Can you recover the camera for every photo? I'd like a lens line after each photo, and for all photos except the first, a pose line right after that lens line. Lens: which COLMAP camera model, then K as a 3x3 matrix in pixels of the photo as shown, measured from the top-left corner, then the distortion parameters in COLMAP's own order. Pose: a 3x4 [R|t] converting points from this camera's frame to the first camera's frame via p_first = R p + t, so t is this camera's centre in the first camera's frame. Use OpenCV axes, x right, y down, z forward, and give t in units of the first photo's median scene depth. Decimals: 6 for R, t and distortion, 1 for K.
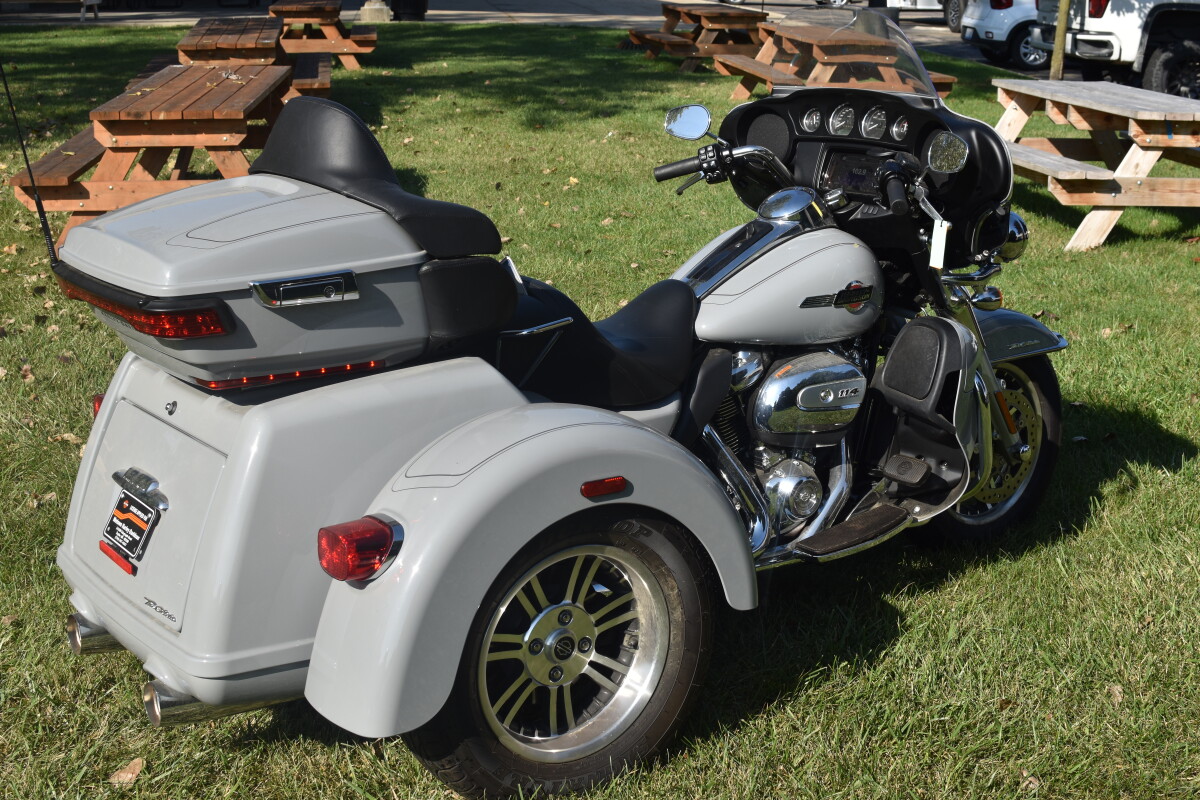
lens RADIAL K [[1857.7, 0, 600.0], [0, 1857.7, 400.0], [0, 0, 1]] dist [-0.126871, -0.027613]
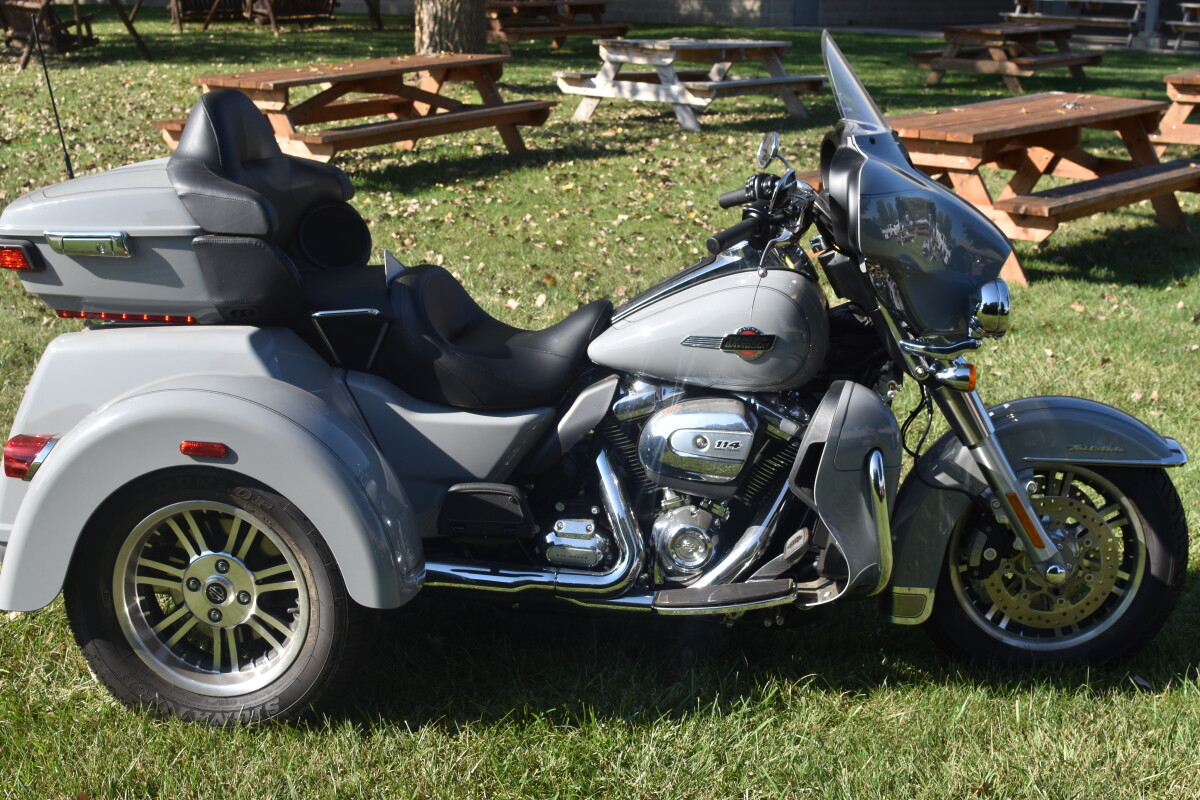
lens RADIAL K [[1857.7, 0, 600.0], [0, 1857.7, 400.0], [0, 0, 1]] dist [-0.126871, -0.027613]
pose [[0.738607, 0.167378, -0.653028, 0.832173], [-0.177856, 0.982748, 0.050726, -0.074604], [0.650252, 0.078678, 0.755633, 0.301436]]
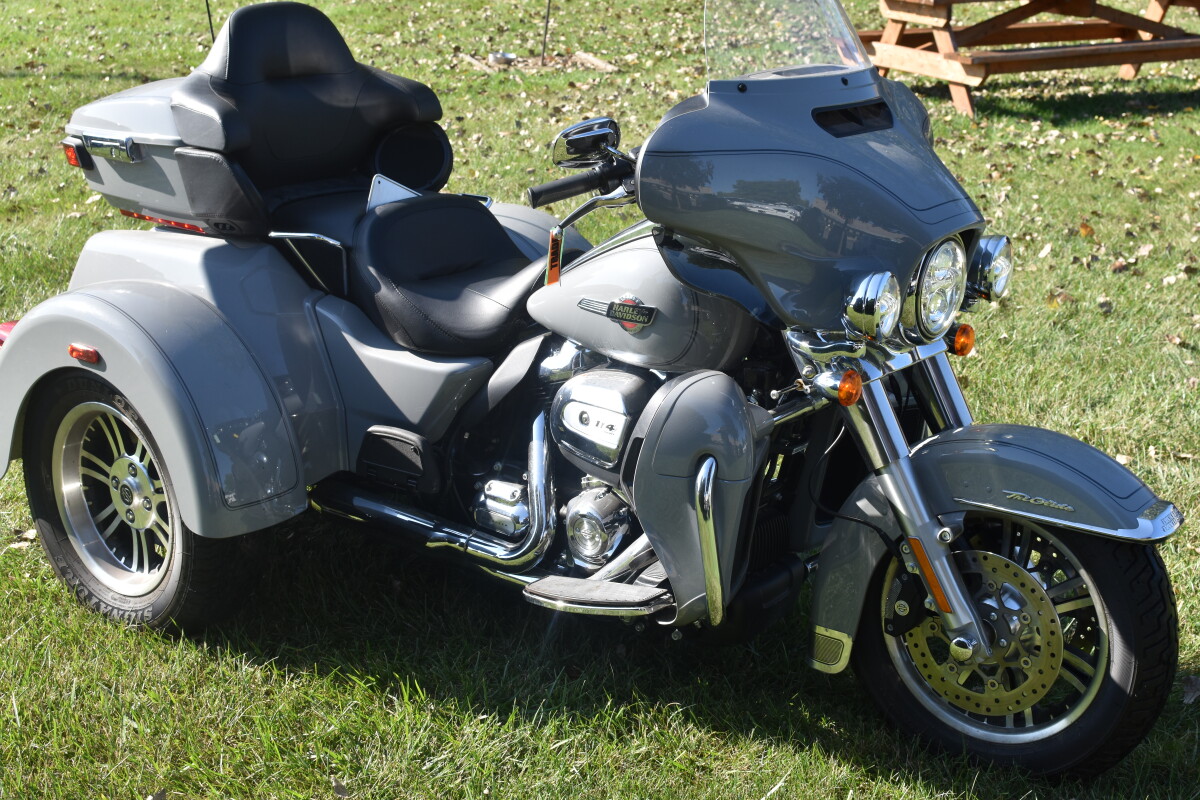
lens RADIAL K [[1857.7, 0, 600.0], [0, 1857.7, 400.0], [0, 0, 1]] dist [-0.126871, -0.027613]
pose [[0.276226, 0.274596, -0.921030, 1.066195], [-0.238639, 0.947900, 0.211037, -0.225473], [0.930995, 0.161500, 0.327364, 0.873070]]
